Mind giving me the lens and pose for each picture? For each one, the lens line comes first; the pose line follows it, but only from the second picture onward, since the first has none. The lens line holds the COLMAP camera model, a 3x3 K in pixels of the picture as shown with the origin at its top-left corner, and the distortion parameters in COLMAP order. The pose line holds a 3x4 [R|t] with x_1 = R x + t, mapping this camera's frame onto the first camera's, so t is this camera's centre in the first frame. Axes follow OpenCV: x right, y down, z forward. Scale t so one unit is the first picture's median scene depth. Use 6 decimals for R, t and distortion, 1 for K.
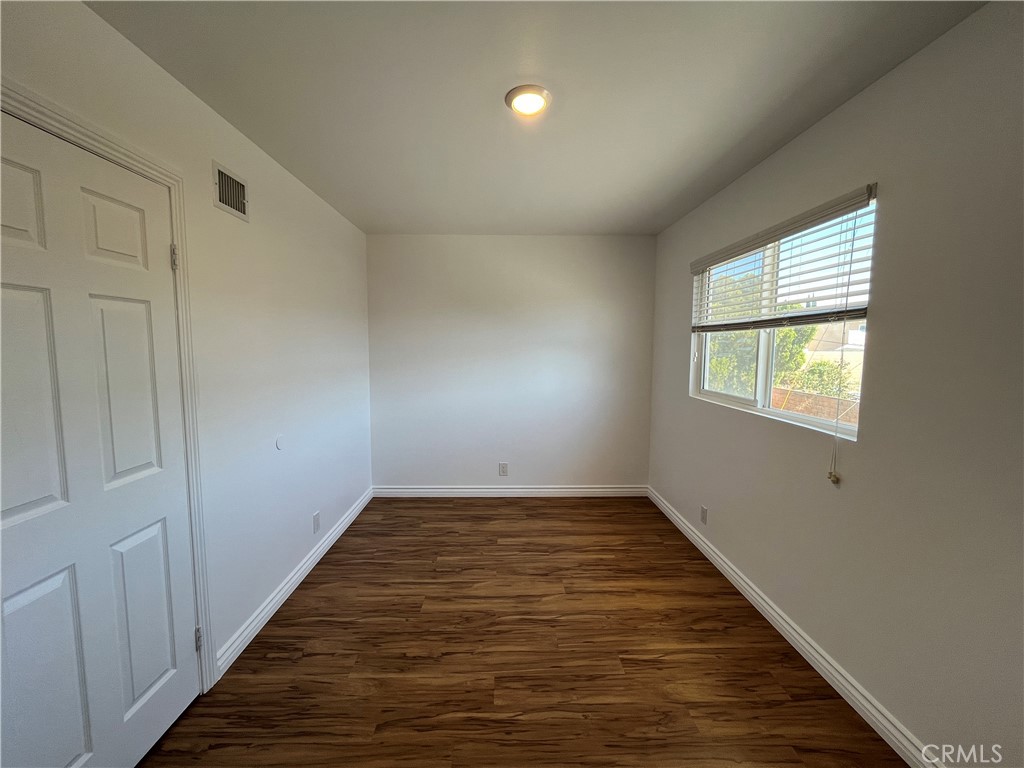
lens RADIAL K [[412.2, 0, 515.9], [0, 412.2, 380.4], [0, 0, 1]] dist [0.000306, -0.000218]
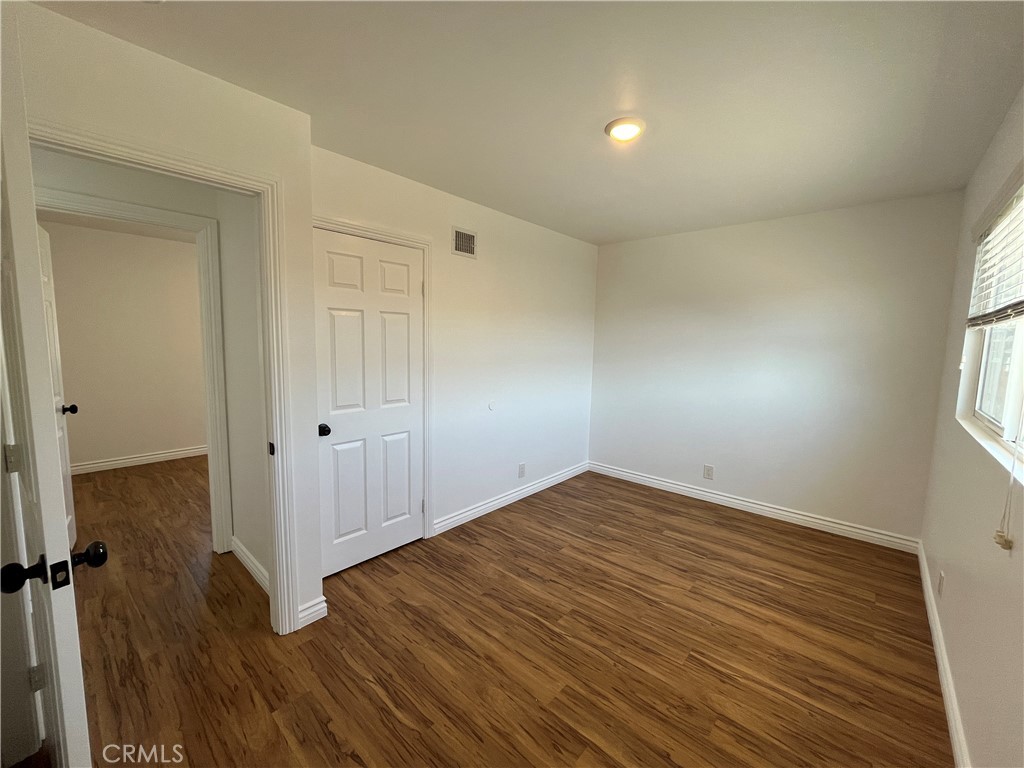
lens RADIAL K [[412.2, 0, 509.7], [0, 412.2, 378.6], [0, 0, 1]] dist [0.000306, -0.000218]
pose [[0.735710, 0.074375, -0.673200, 0.505105], [-0.073928, 0.996832, 0.029338, 0.010444], [0.673250, 0.028184, 0.738878, -0.046890]]
